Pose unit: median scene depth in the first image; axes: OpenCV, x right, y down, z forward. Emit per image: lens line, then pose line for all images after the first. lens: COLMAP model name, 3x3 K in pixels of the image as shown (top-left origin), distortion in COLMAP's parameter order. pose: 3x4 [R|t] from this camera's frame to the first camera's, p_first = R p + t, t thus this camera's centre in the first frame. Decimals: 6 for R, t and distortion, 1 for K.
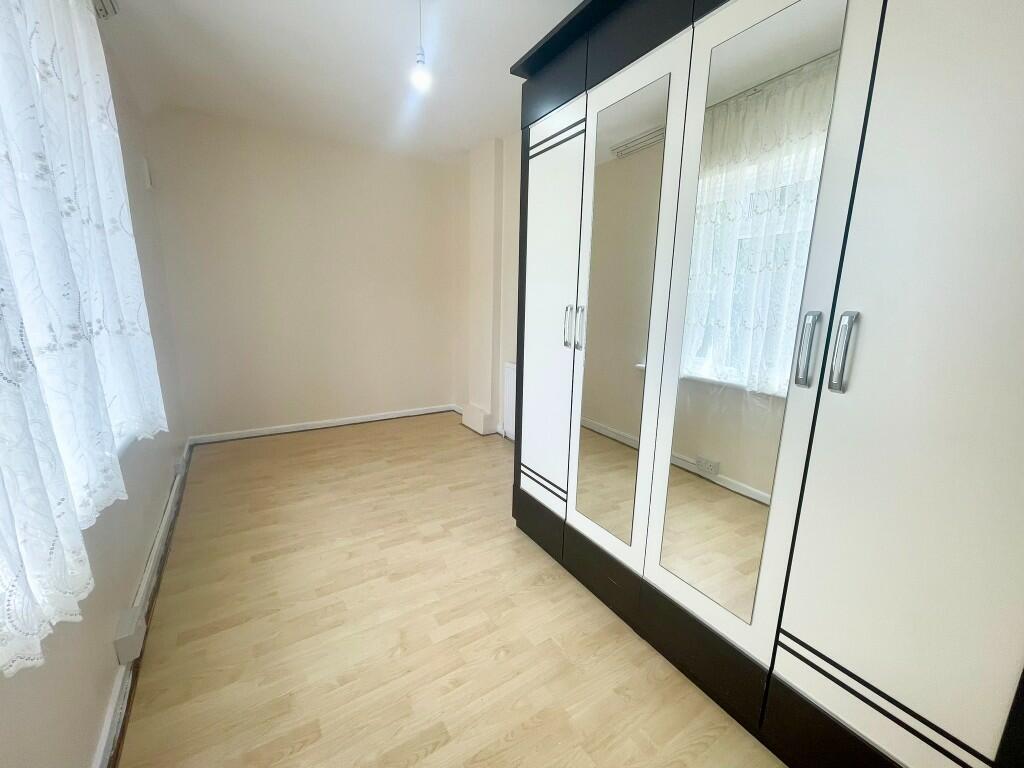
lens RADIAL K [[415.8, 0, 513.5], [0, 415.8, 389.0], [0, 0, 1]] dist [-0.000959, -0.000737]
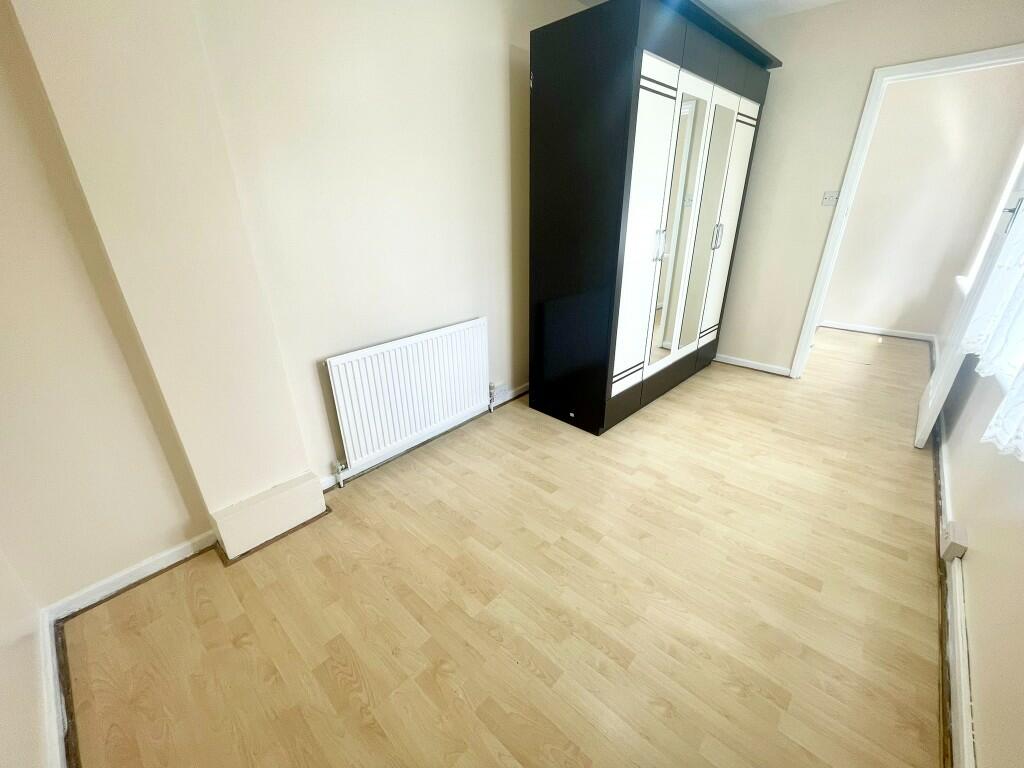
lens RADIAL K [[415.8, 0, 513.7], [0, 415.8, 385.6], [0, 0, 1]] dist [-0.000959, -0.000737]
pose [[-0.248945, -0.408791, 0.878018, -1.085950], [0.201115, 0.864980, 0.459742, -0.449355], [-0.947407, 0.291033, -0.133119, 1.641982]]
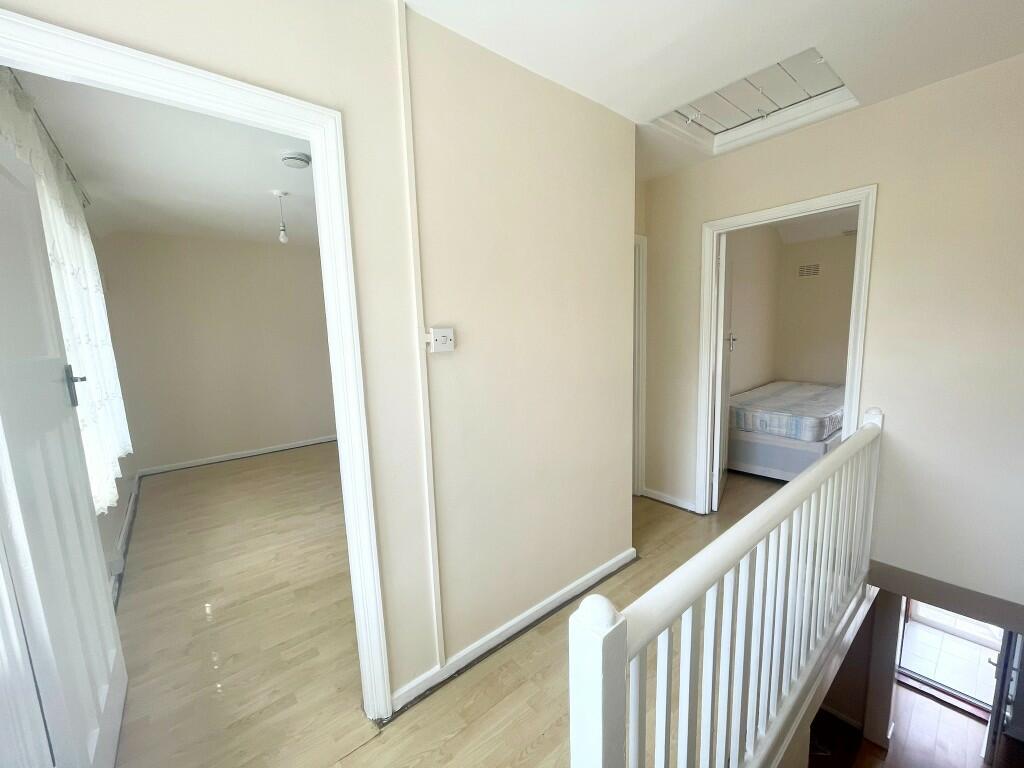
lens RADIAL K [[415.8, 0, 514.2], [0, 415.8, 385.9], [0, 0, 1]] dist [-0.000959, -0.000737]
pose [[0.992843, -0.072314, 0.095048, 0.523378], [0.078645, 0.994804, -0.064648, 0.050504], [-0.089879, 0.071660, 0.993371, -0.766123]]
